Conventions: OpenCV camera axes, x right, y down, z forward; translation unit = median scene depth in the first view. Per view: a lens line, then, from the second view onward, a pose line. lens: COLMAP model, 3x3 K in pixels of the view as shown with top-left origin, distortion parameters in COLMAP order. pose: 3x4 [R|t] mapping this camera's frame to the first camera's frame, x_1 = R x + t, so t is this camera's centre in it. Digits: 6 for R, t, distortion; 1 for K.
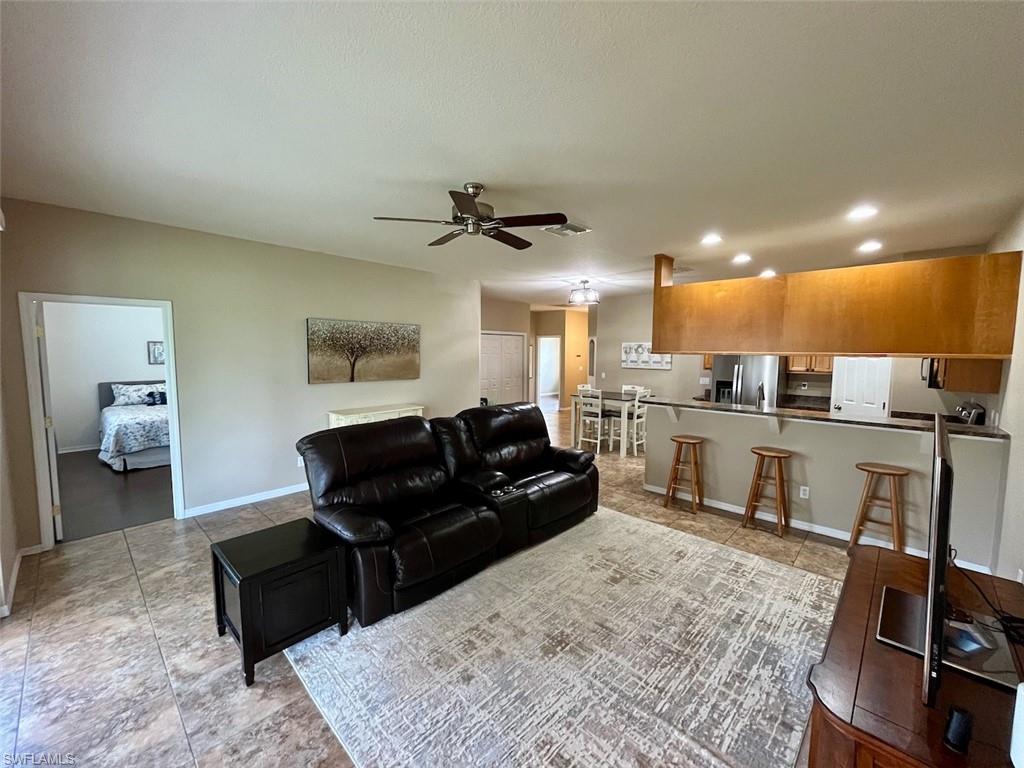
lens RADIAL K [[413.0, 0, 511.0], [0, 413.0, 383.2], [0, 0, 1]] dist [-0.003133, -0.000120]
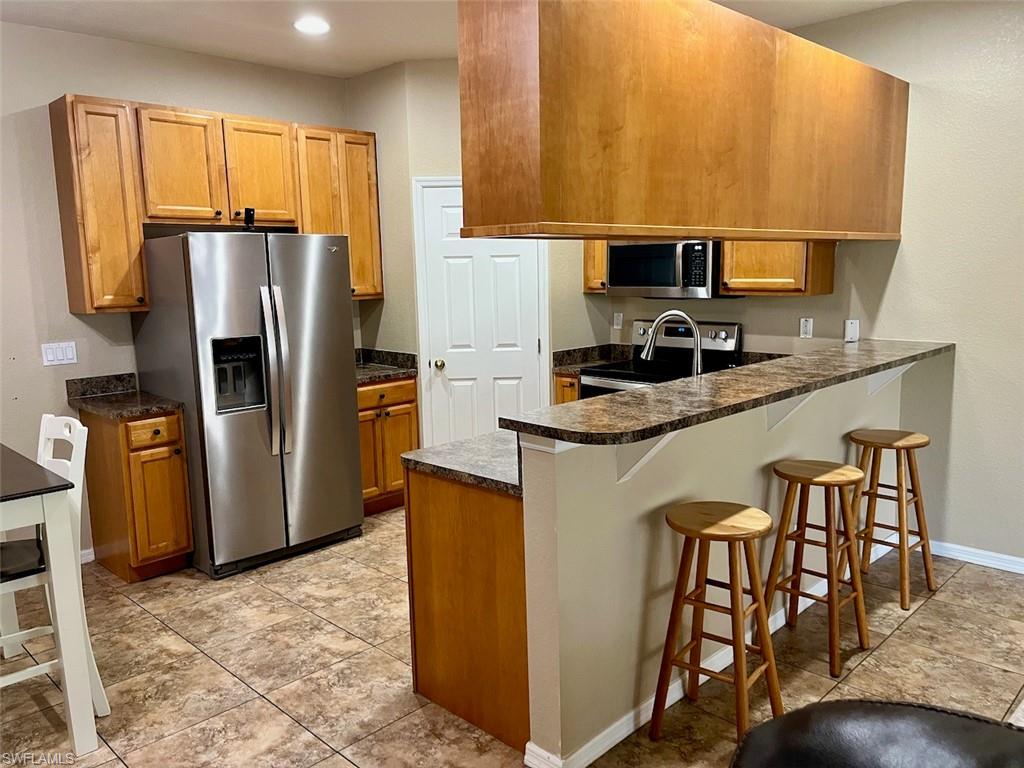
lens RADIAL K [[777.0, 0, 507.0], [0, 777.0, 382.4], [0, 0, 1]] dist [0.069051, -0.095425]
pose [[0.030506, -0.156581, 0.987194, -0.142491], [0.103057, 0.982883, 0.152712, -0.073935], [-0.994208, 0.097079, 0.046121, 1.289367]]
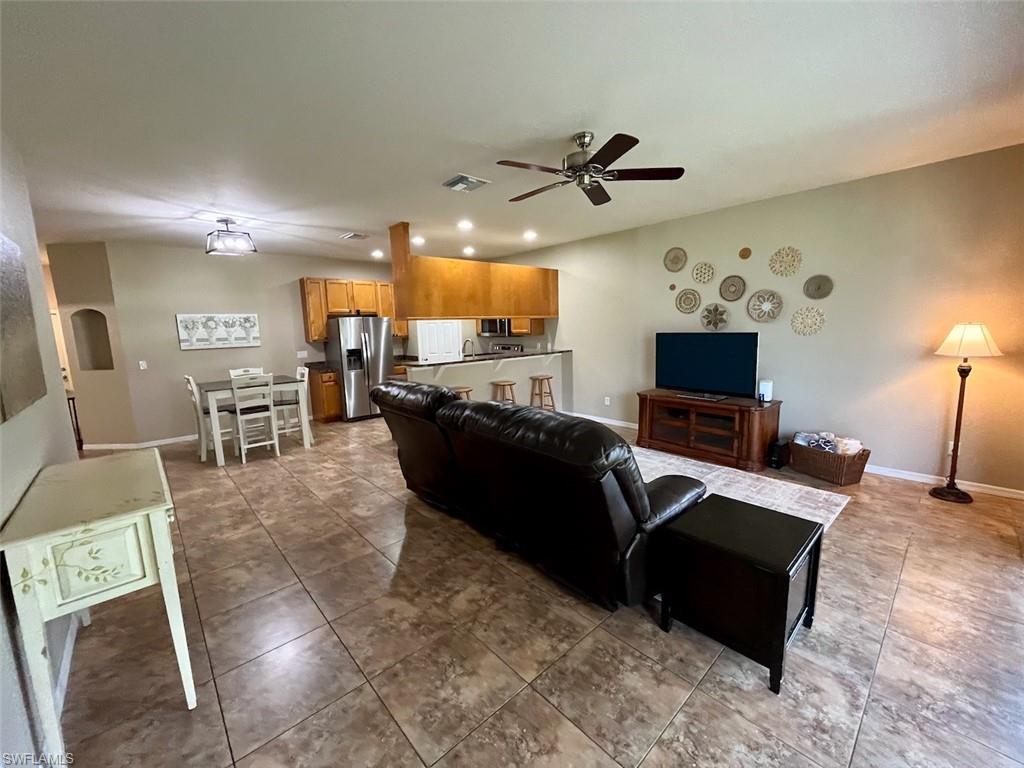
lens RADIAL K [[413.0, 0, 511.6], [0, 413.0, 383.7], [0, 0, 1]] dist [-0.003133, -0.000120]
pose [[0.082994, -0.151657, 0.984943, -0.862267], [0.110974, 0.983612, 0.142101, -0.041918], [-0.990352, 0.097509, 0.098464, 0.842392]]
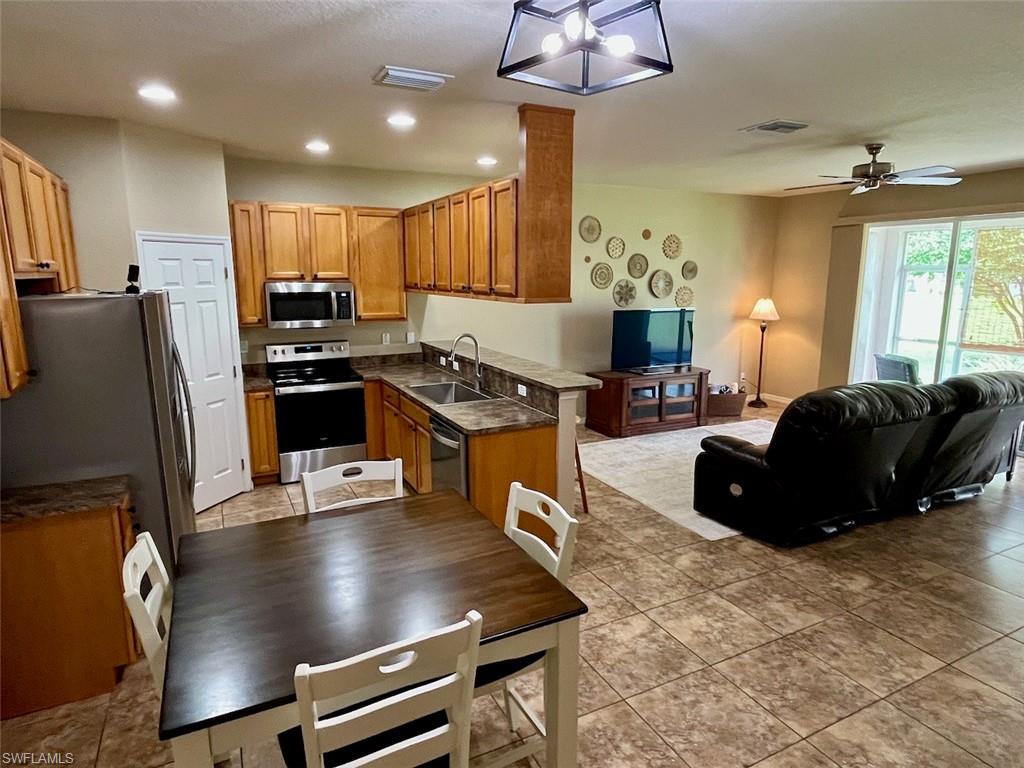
lens RADIAL K [[602.8, 0, 506.1], [0, 602.8, 381.0], [0, 0, 1]] dist [-0.002595, 0.000997]
pose [[-0.936052, -0.068713, 0.345087, 0.183324], [0.023980, 0.966008, 0.257397, -0.225163], [-0.351043, 0.249212, -0.902586, 2.250366]]
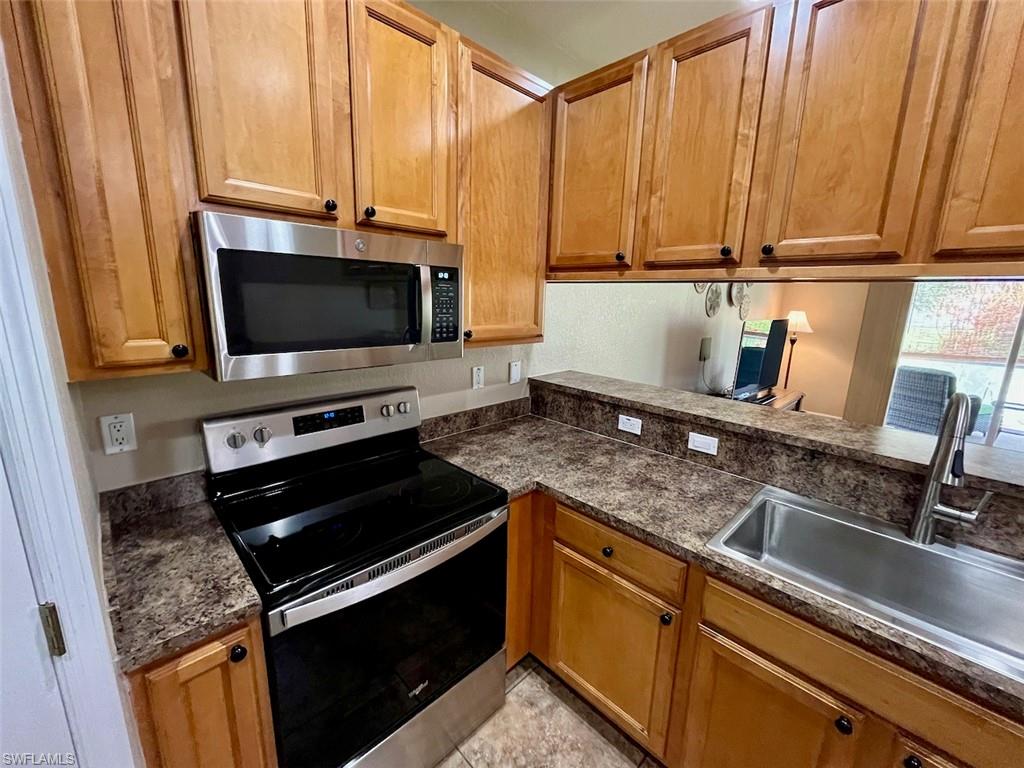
lens RADIAL K [[418.7, 0, 512.9], [0, 418.7, 382.3], [0, 0, 1]] dist [-0.006524, -0.000298]
pose [[-0.998562, -0.040094, 0.035576, 0.976653], [-0.028343, 0.958277, 0.284434, -0.080145], [-0.045496, 0.283017, -0.958035, 1.416682]]
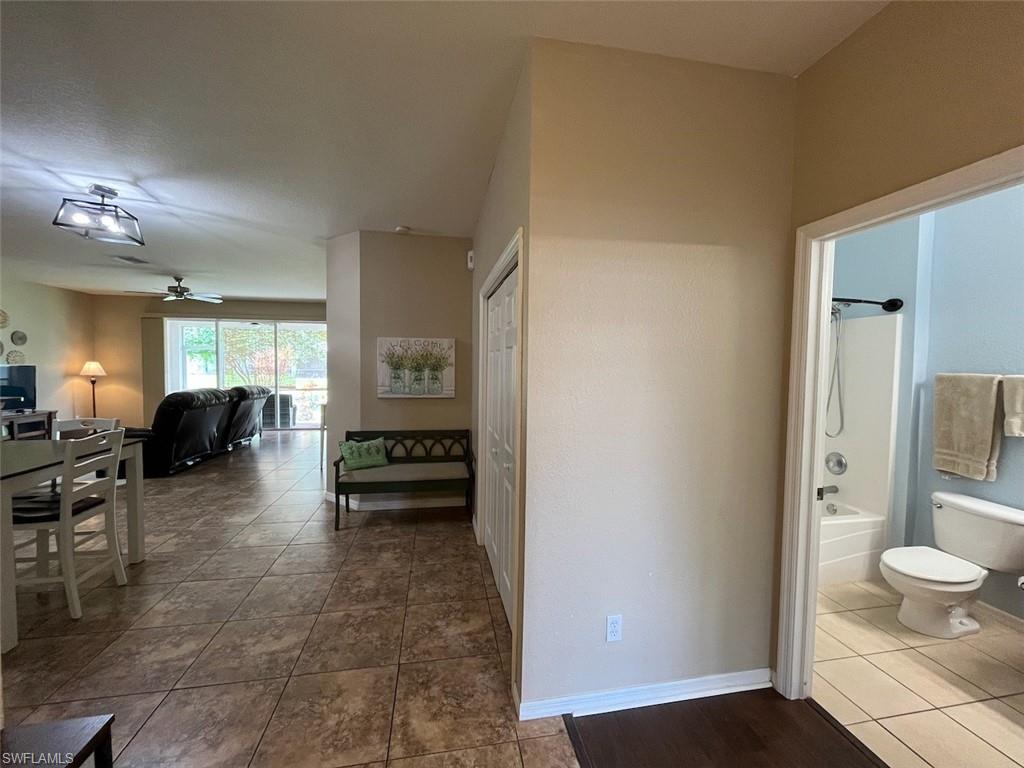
lens RADIAL K [[413.0, 0, 511.1], [0, 413.0, 383.7], [0, 0, 1]] dist [-0.003133, -0.000120]
pose [[-0.599074, 0.021548, -0.800404, 0.483325], [-0.081533, 0.992800, 0.087752, -0.183275], [0.796532, 0.117829, -0.593004, 2.900922]]
